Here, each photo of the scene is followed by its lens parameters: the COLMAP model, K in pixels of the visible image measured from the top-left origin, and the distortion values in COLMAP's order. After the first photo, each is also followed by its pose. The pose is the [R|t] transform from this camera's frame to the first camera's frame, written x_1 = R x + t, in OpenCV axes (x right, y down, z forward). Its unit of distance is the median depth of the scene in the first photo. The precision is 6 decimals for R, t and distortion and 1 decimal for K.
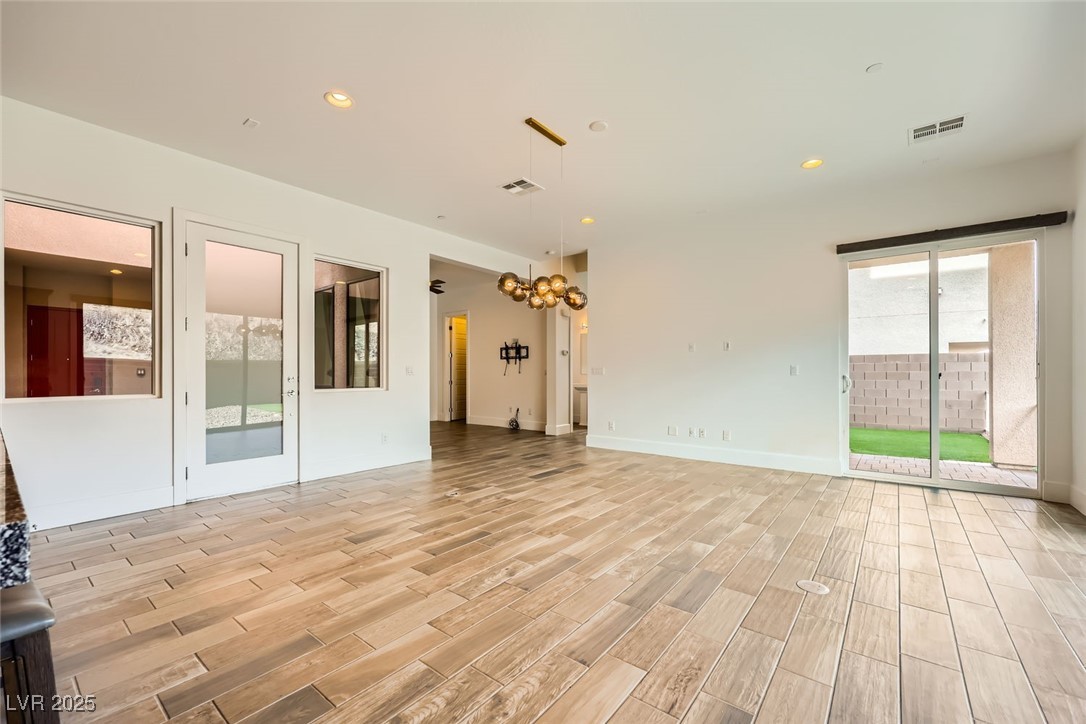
lens RADIAL K [[438.3, 0, 547.4], [0, 438.3, 370.9], [0, 0, 1]] dist [0.002289, -0.000063]
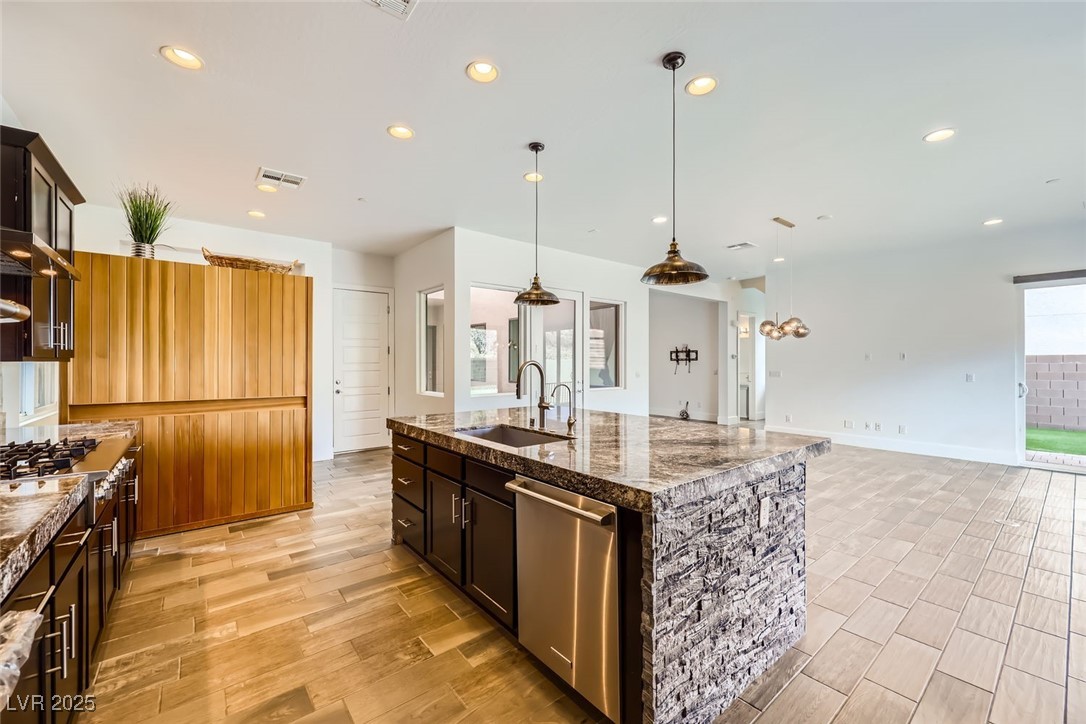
lens RADIAL K [[438.3, 0, 541.6], [0, 438.3, 359.7], [0, 0, 1]] dist [0.002289, -0.000063]
pose [[0.977265, 0.000181, -0.212021, -0.316451], [0.000034, 0.999999, 0.001011, -0.048829], [0.212021, -0.000995, 0.977265, -0.411371]]
